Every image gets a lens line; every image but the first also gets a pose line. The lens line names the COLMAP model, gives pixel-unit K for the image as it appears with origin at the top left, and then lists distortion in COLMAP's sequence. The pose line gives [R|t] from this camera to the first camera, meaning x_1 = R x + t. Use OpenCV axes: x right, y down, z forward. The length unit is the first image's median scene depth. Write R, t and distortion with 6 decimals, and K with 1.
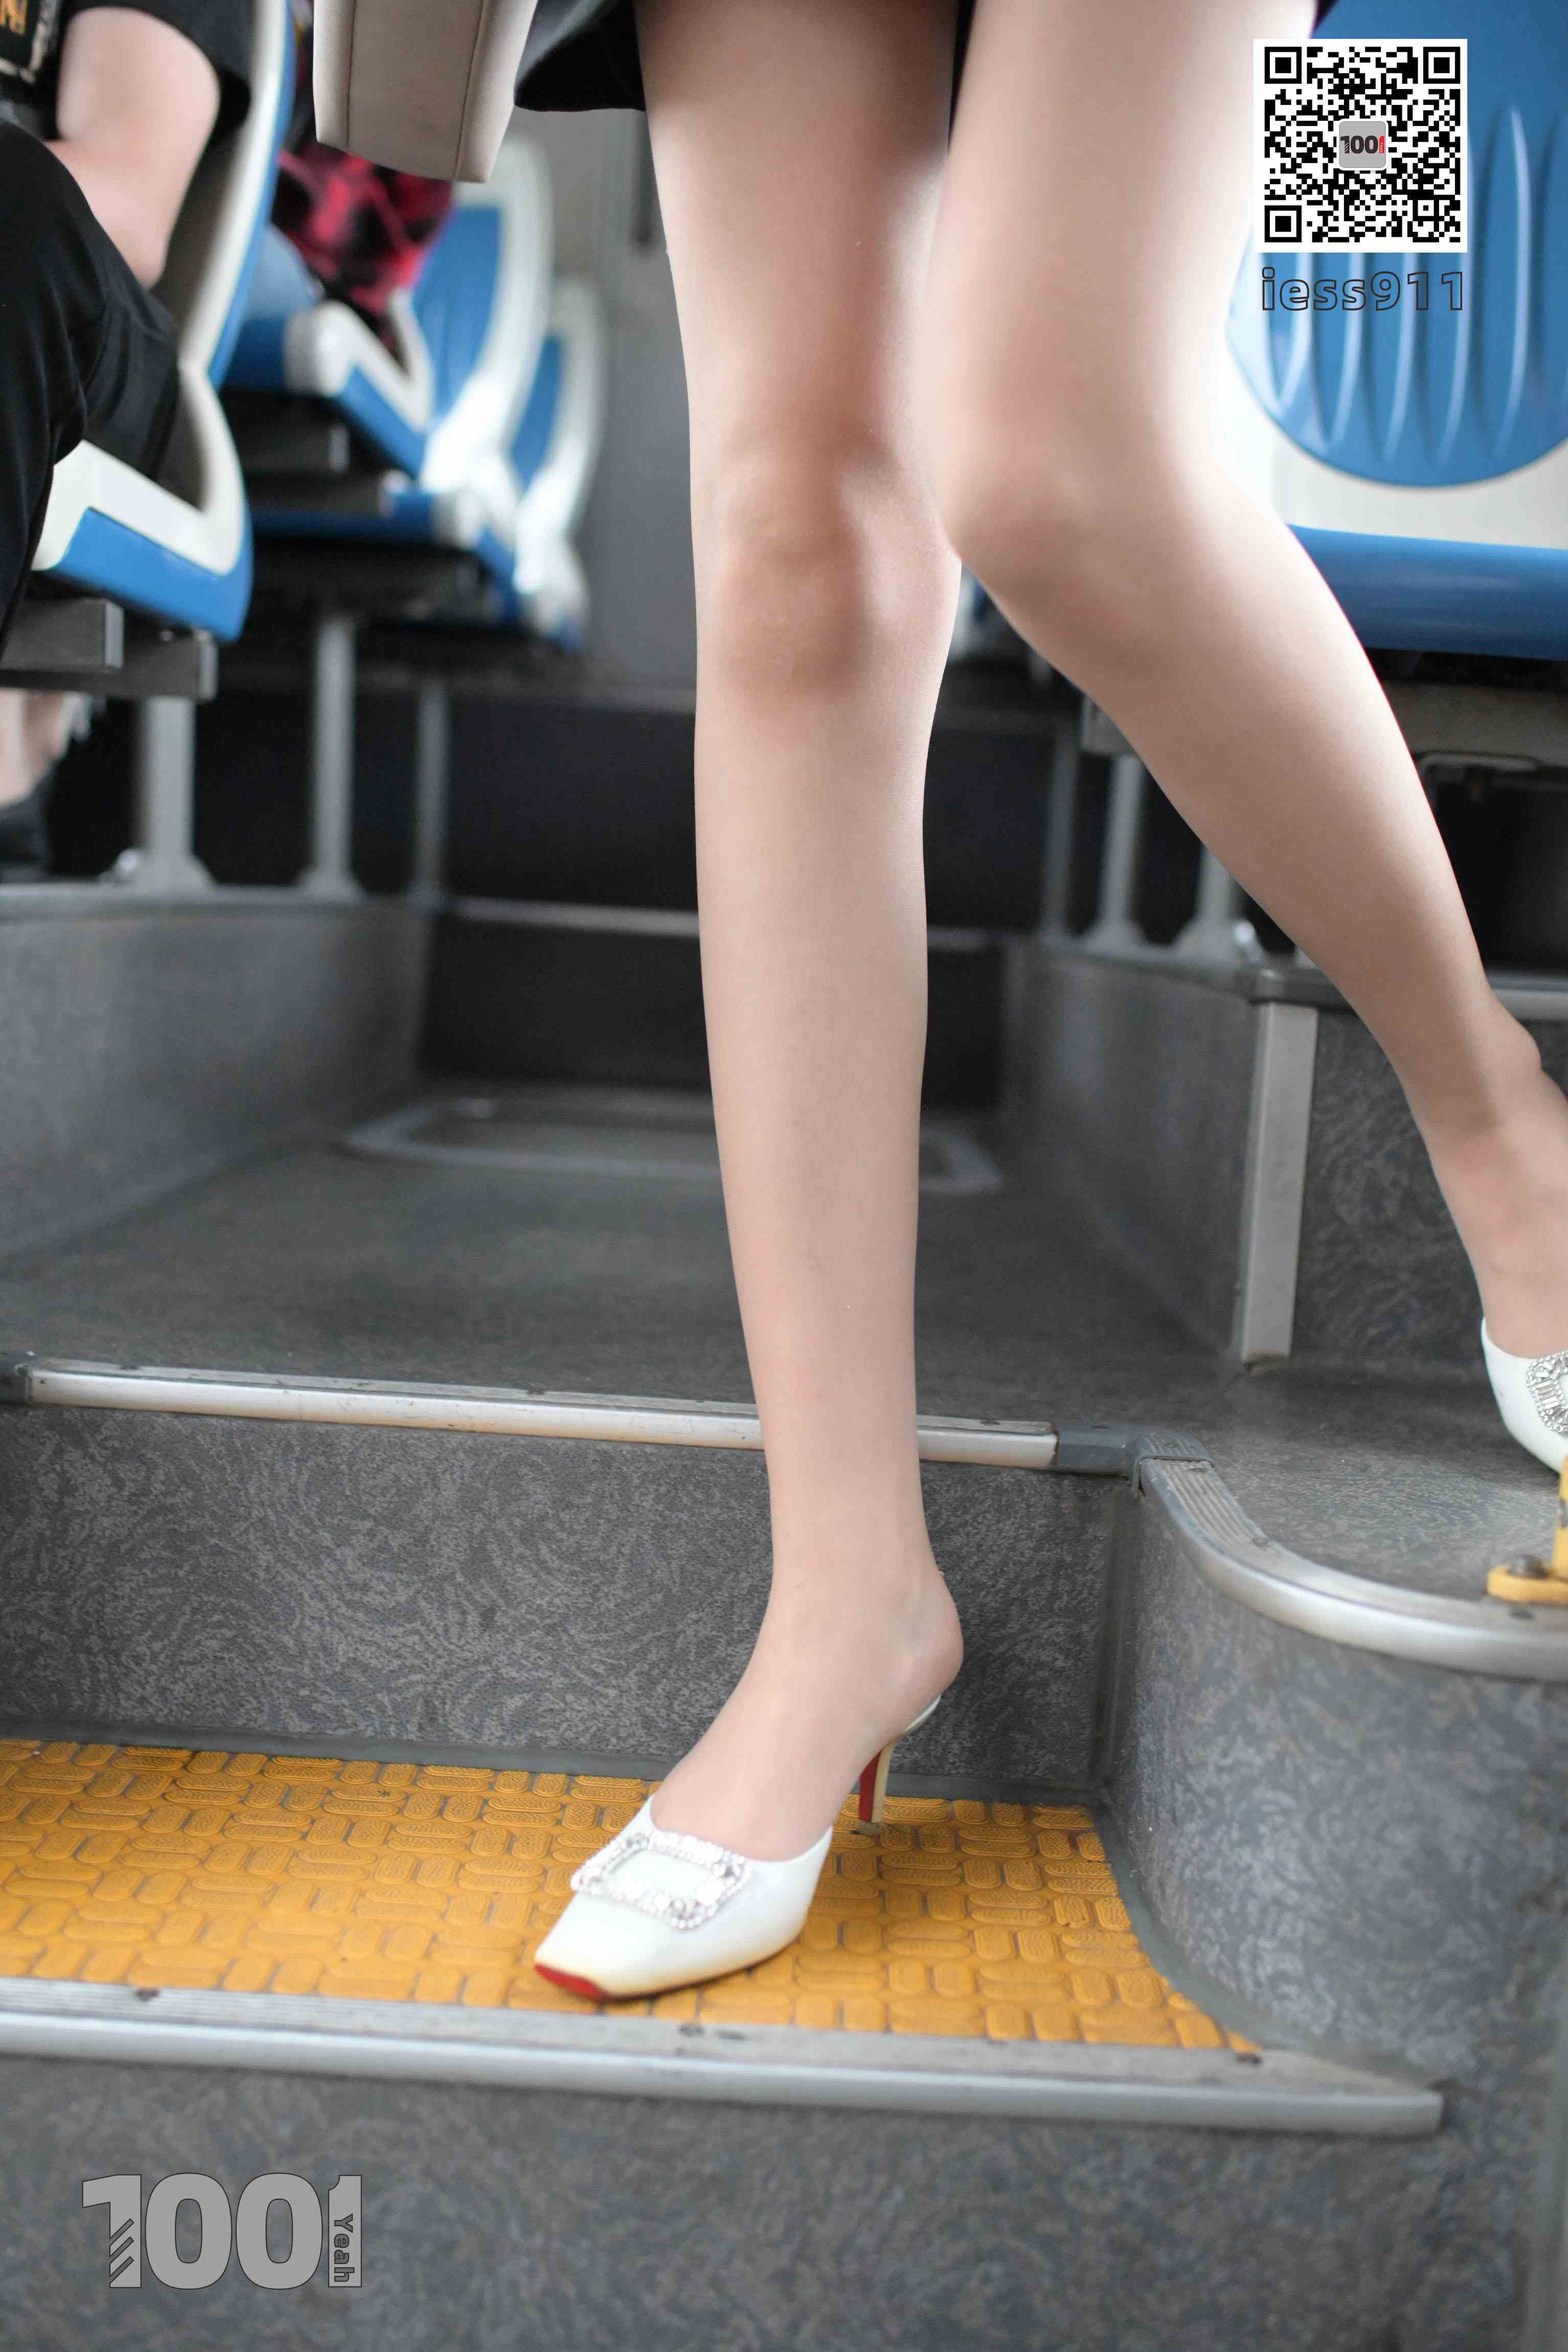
lens RADIAL K [[2343.4, 0, 773.8], [0, 2343.4, 1171.0], [0, 0, 1]] dist [0.005772, 0.000000]
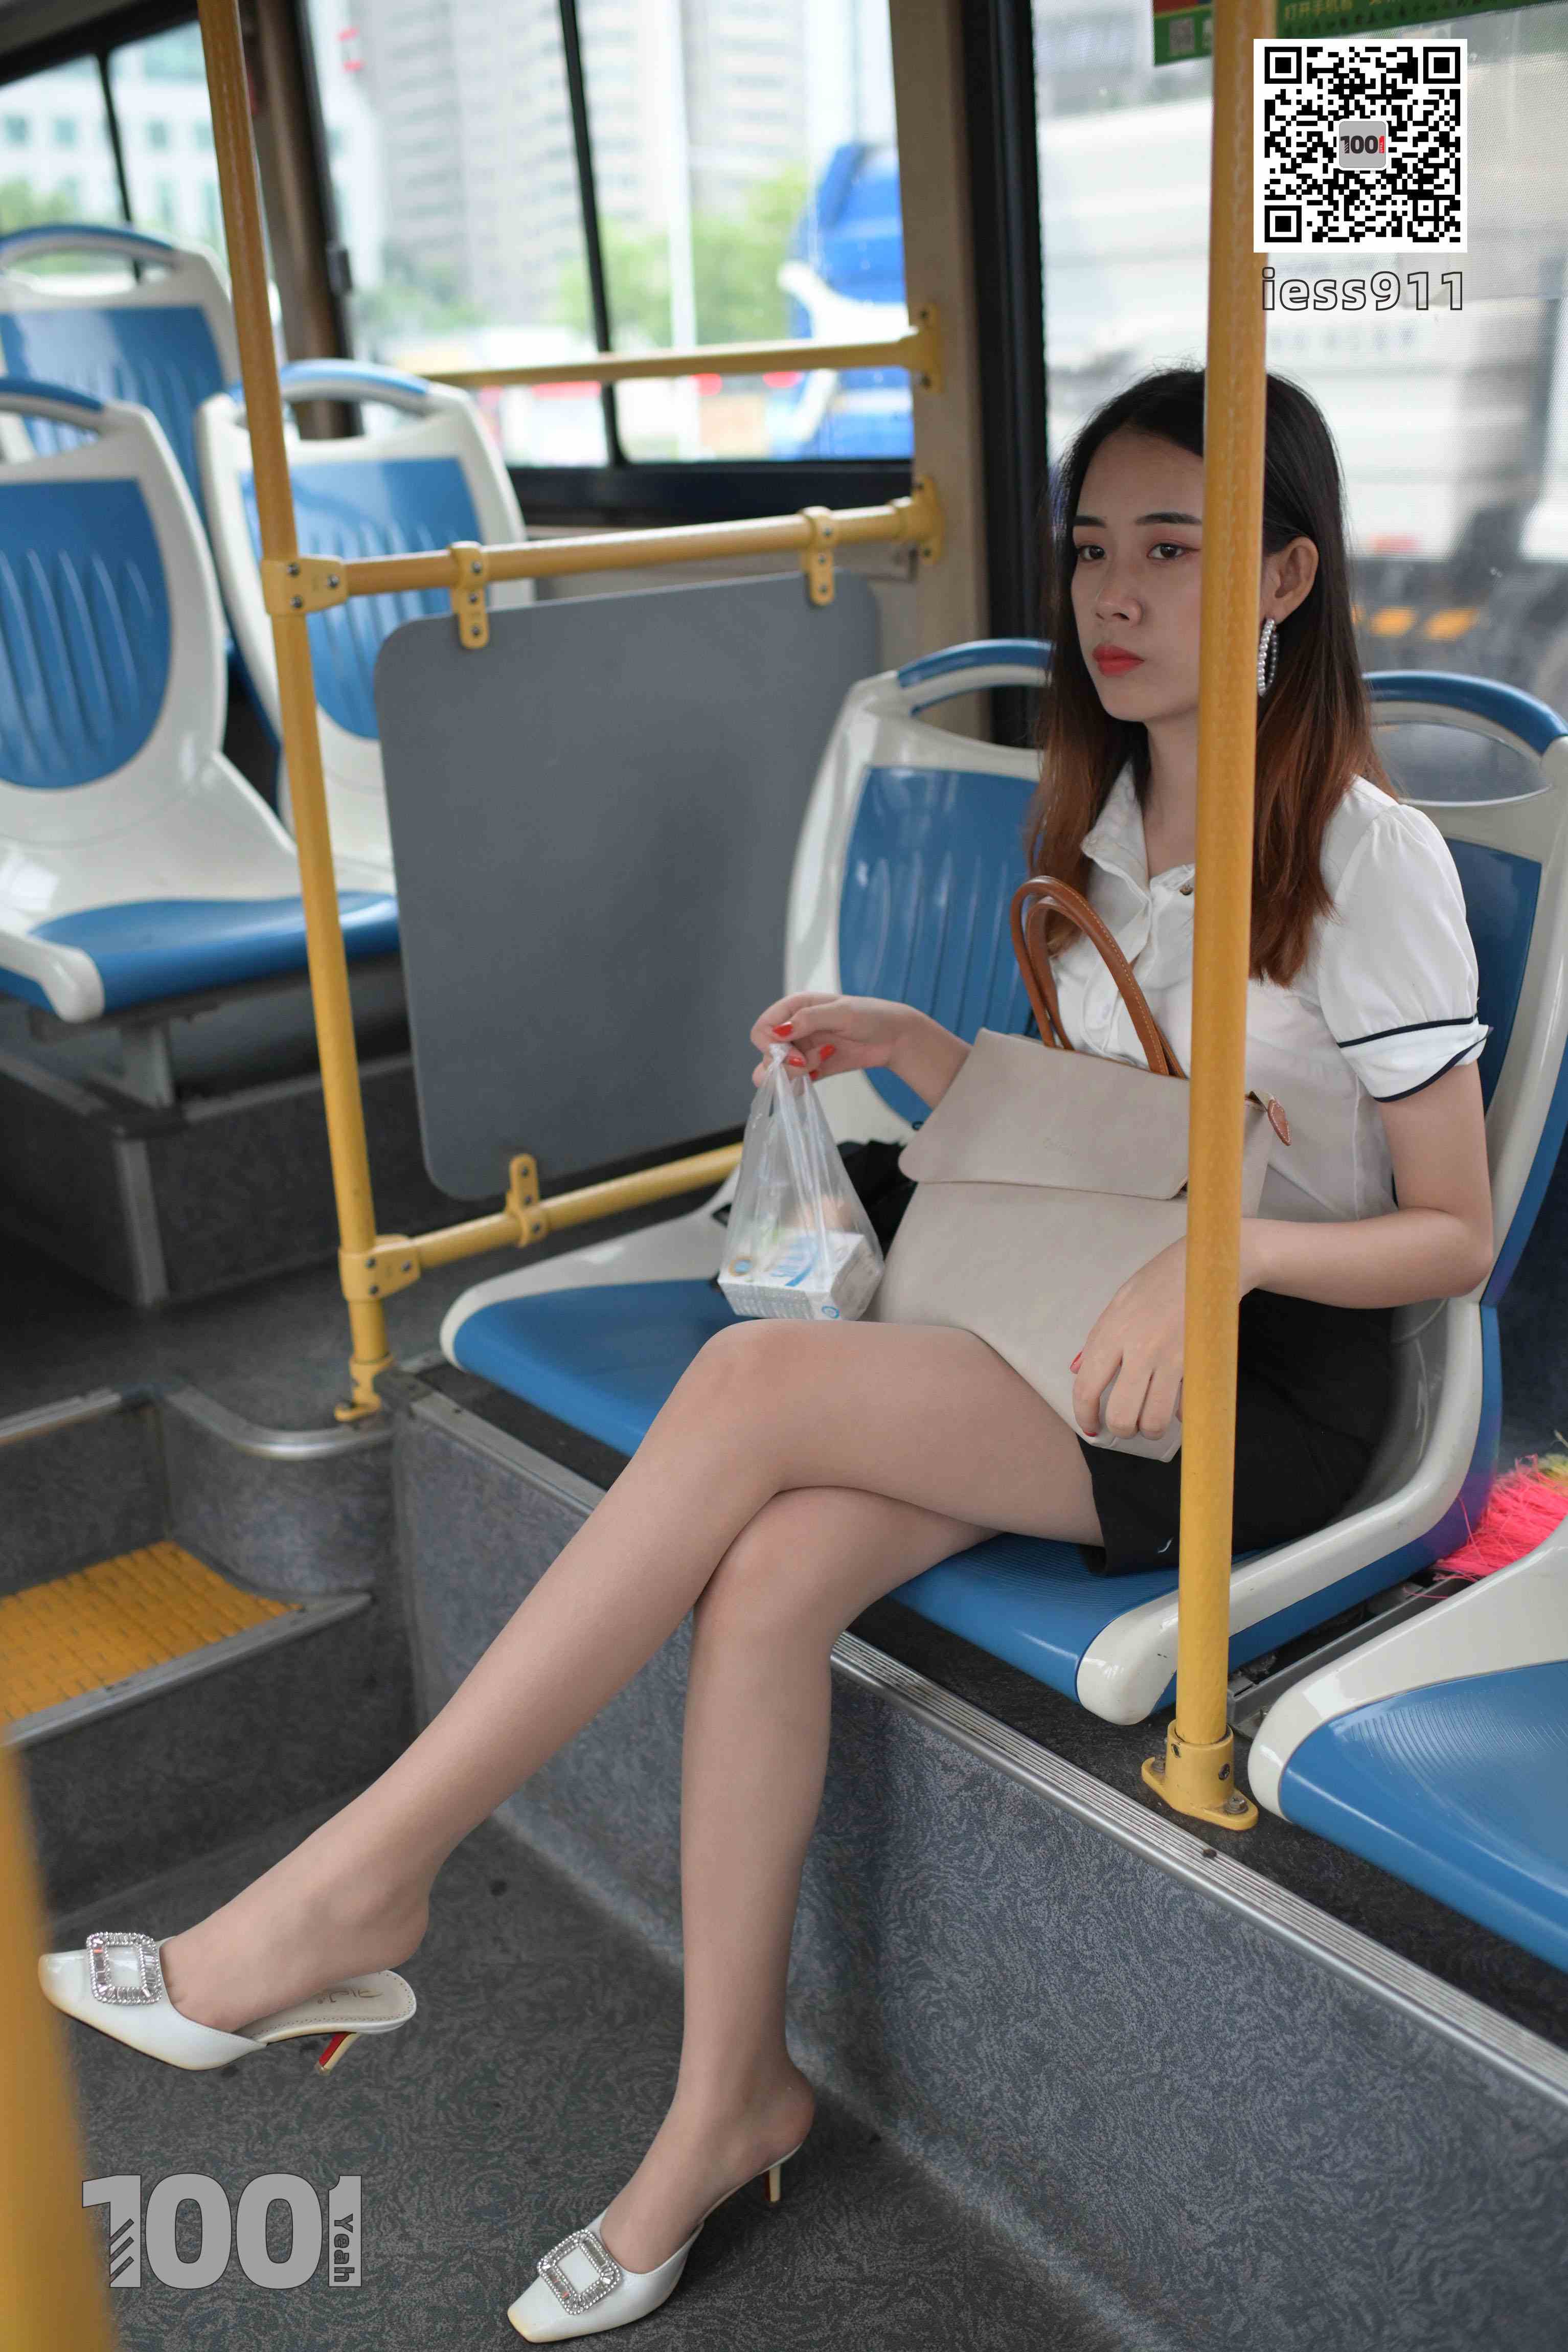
lens RADIAL K [[2343.4, 0, 780.4], [0, 2343.4, 1184.2], [0, 0, 1]] dist [0.005772, 0.000000]
pose [[0.770258, -0.306029, 0.559507, -0.734837], [0.172185, 0.944553, 0.279591, -0.747911], [-0.614047, -0.119018, 0.780244, -1.394358]]
